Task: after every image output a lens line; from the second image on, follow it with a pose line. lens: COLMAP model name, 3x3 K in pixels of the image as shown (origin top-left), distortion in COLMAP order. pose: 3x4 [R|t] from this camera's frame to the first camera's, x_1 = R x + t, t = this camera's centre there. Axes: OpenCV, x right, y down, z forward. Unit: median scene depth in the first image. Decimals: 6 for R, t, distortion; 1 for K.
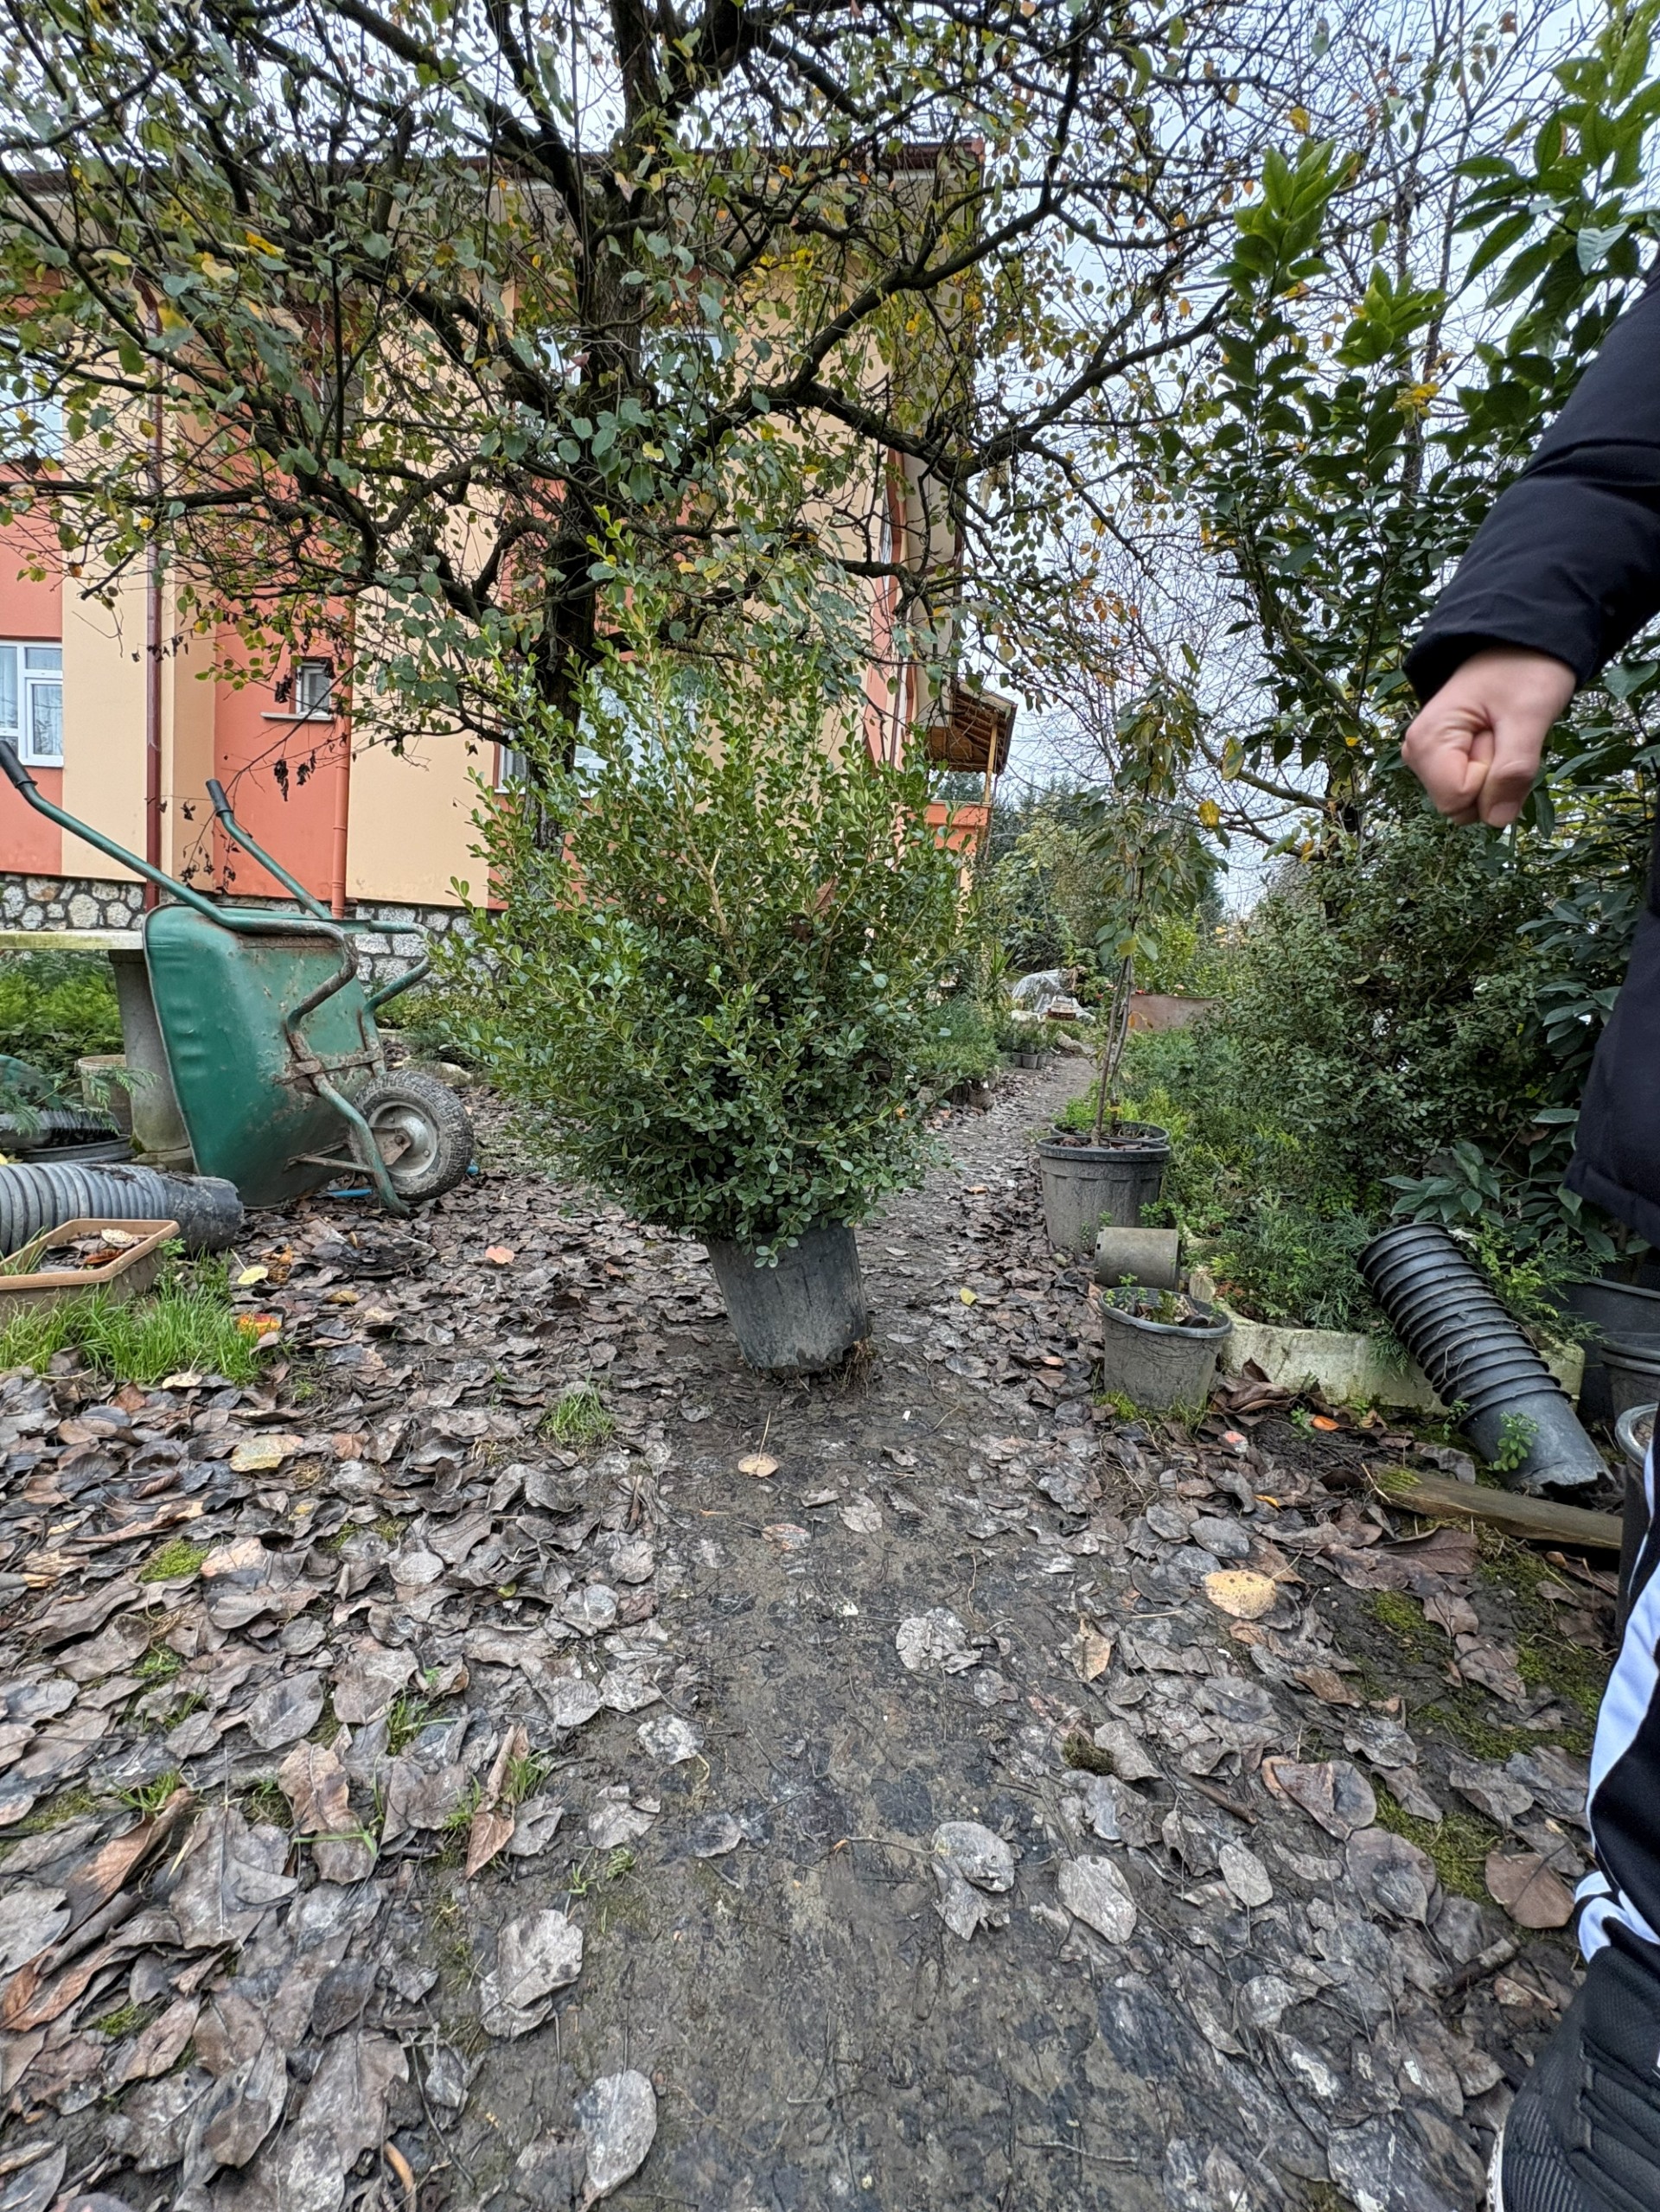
lens RADIAL K [[873.7, 0, 824.9], [0, 873.7, 1110.5], [0, 0, 1]] dist [0.000702, -0.000032]
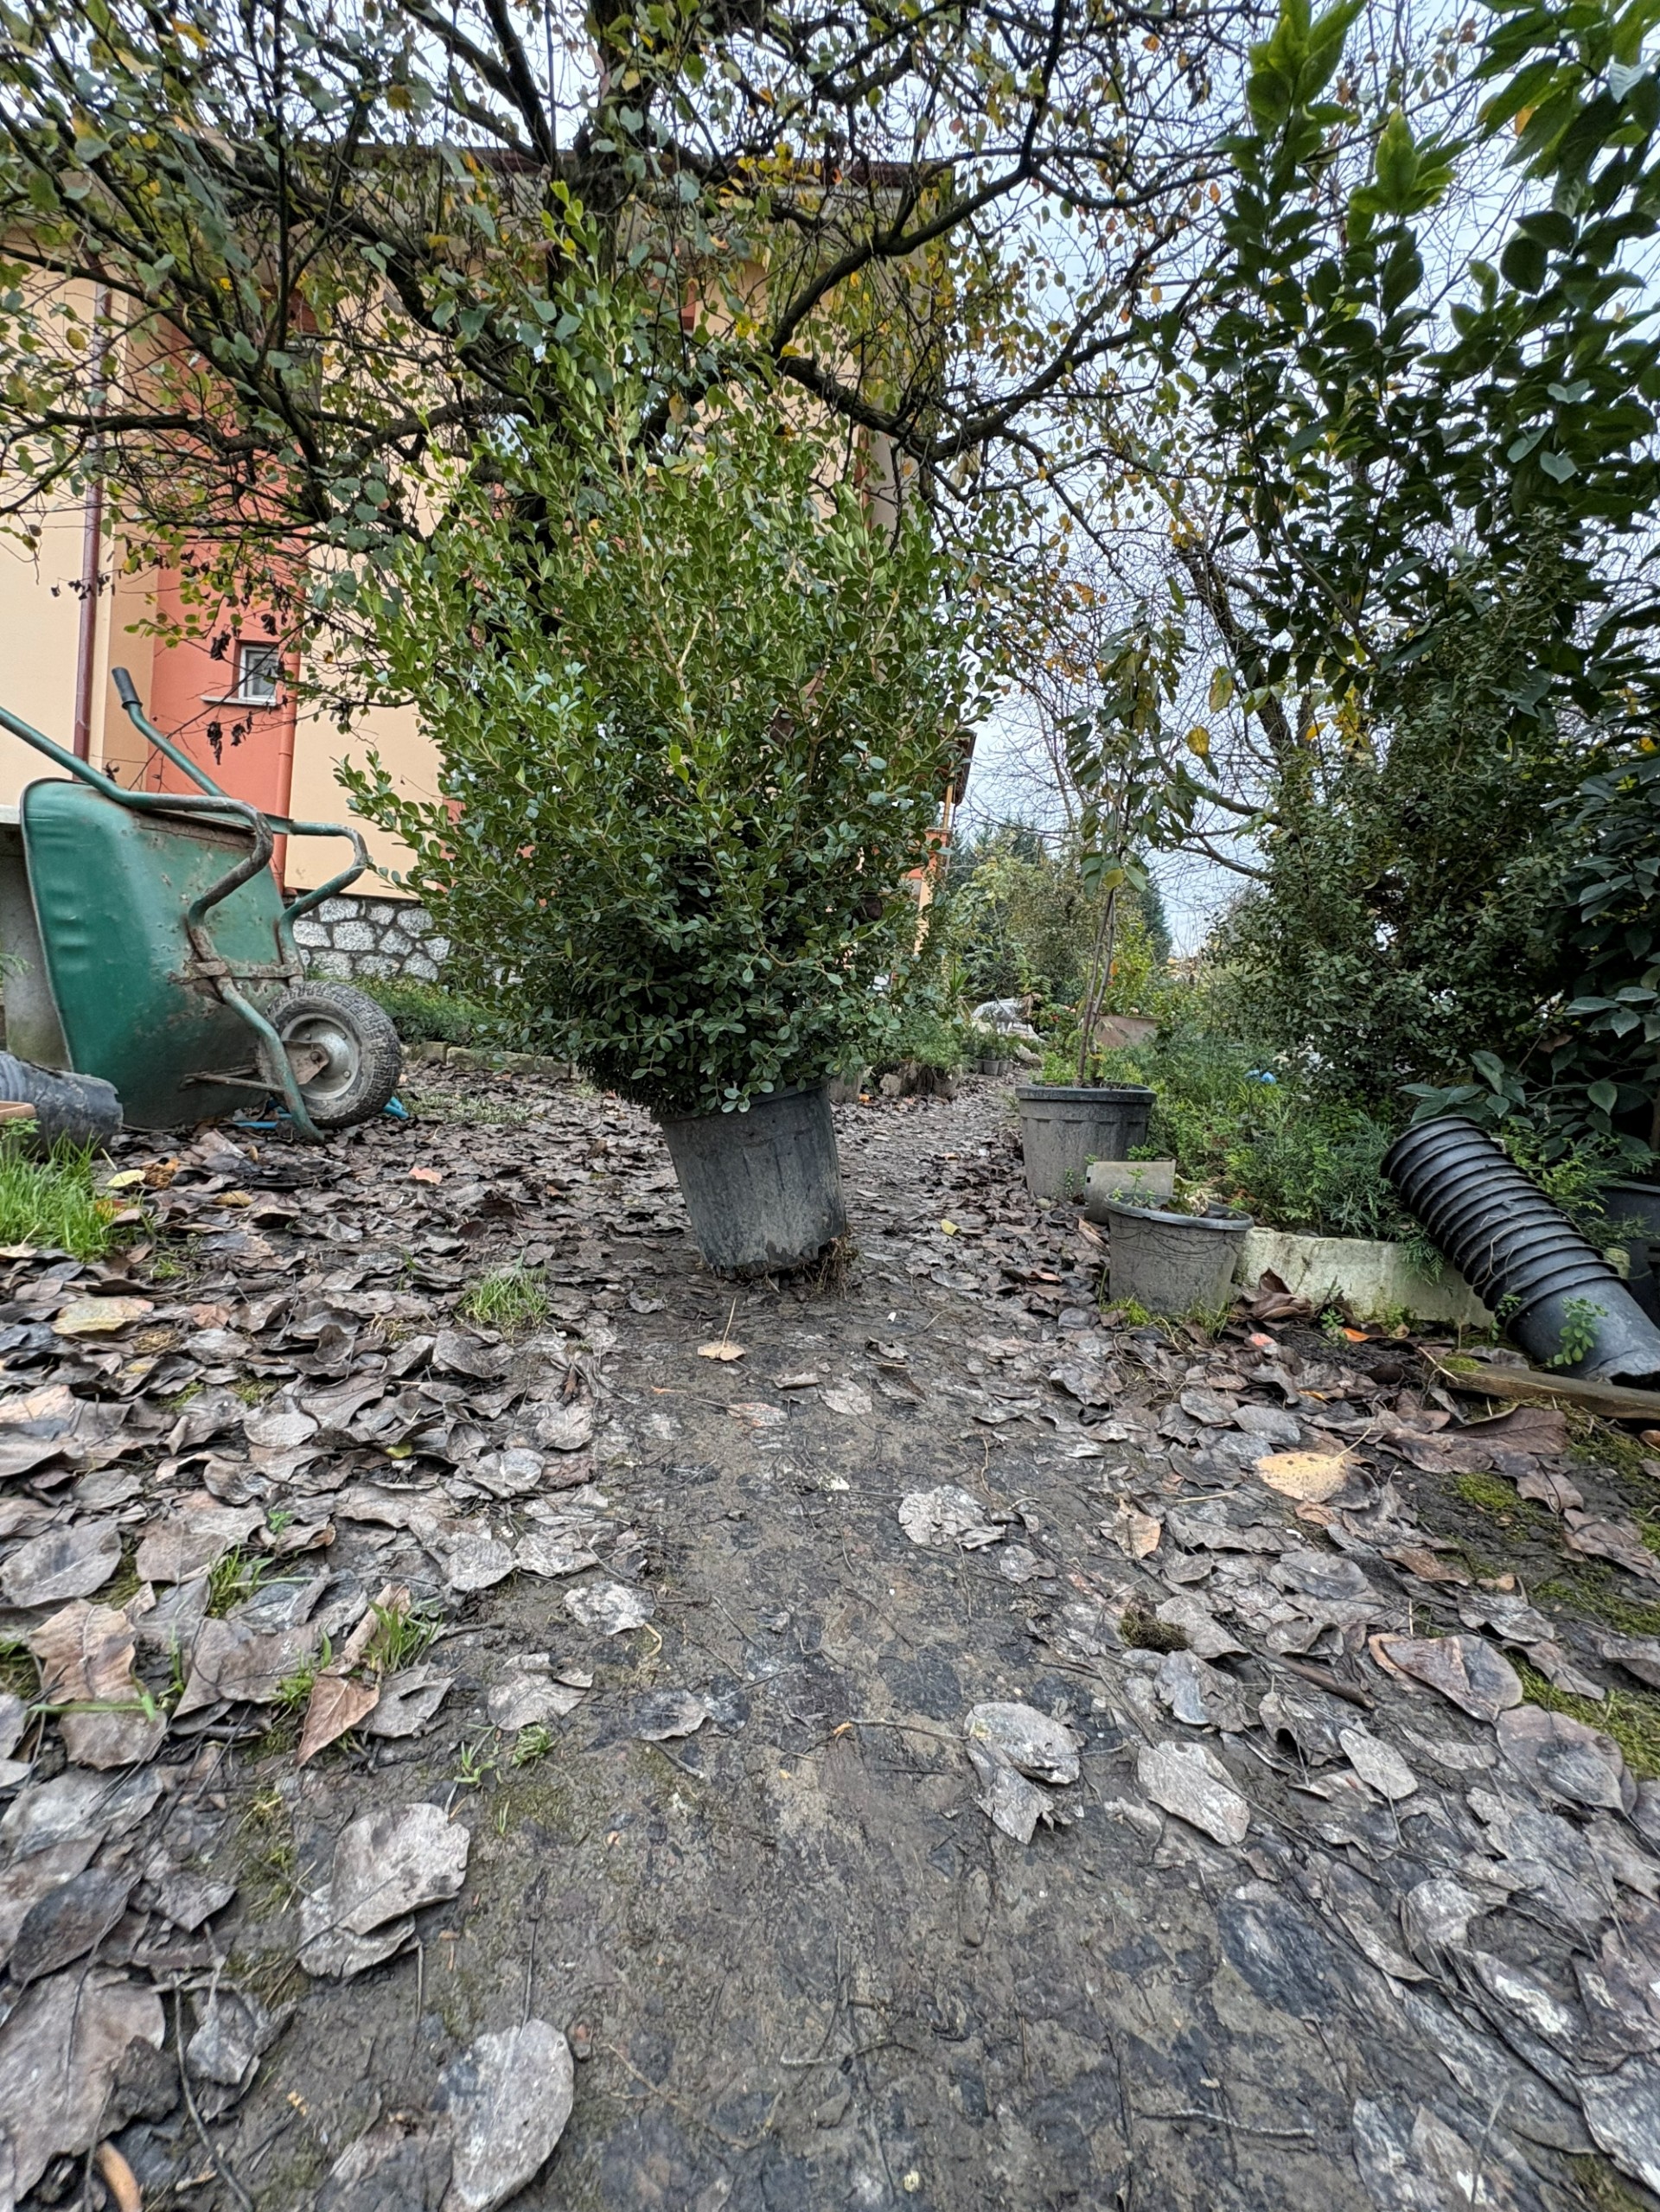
lens RADIAL K [[873.7, 0, 824.4], [0, 873.7, 1114.1], [0, 0, 1]] dist [0.000702, -0.000032]
pose [[0.998485, 0.016500, 0.052487, -0.023597], [-0.014484, 0.999152, -0.038553, 0.193625], [-0.053078, 0.037734, 0.997877, 0.139168]]
